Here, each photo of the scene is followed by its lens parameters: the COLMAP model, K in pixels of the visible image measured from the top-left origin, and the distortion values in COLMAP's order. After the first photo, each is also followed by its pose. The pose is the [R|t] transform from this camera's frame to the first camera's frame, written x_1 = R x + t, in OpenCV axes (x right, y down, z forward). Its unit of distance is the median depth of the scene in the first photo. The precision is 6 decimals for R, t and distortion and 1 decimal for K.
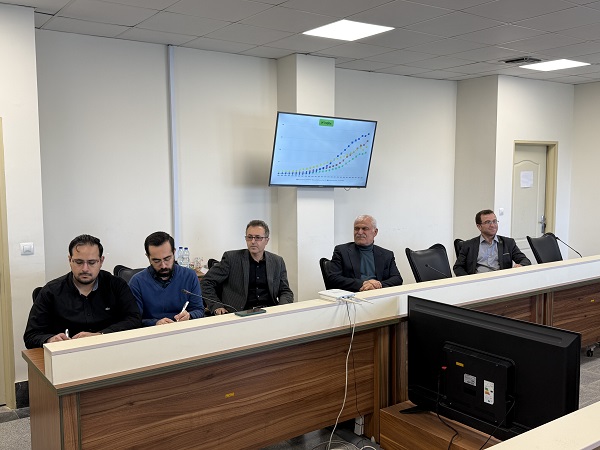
lens RADIAL K [[585.5, 0, 296.0], [0, 585.5, 221.2], [0, 0, 1]] dist [0.071724, 0.000000]
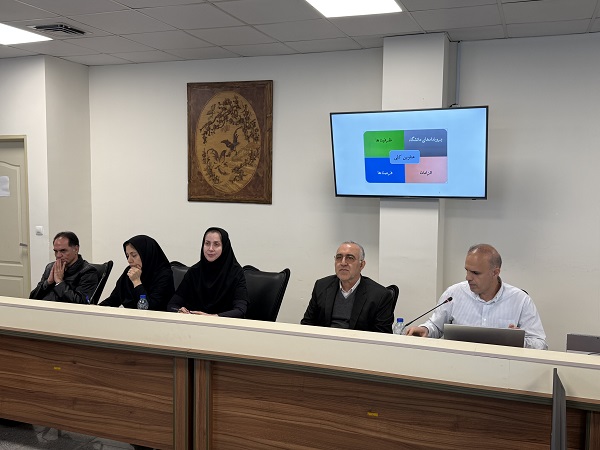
lens RADIAL K [[585.5, 0, 301.0], [0, 585.5, 225.5], [0, 0, 1]] dist [0.071724, 0.000000]
pose [[0.535097, 0.073761, -0.841564, 1.075090], [-0.074282, 0.996431, 0.040104, -0.069023], [0.841519, 0.041053, 0.538666, 0.764478]]
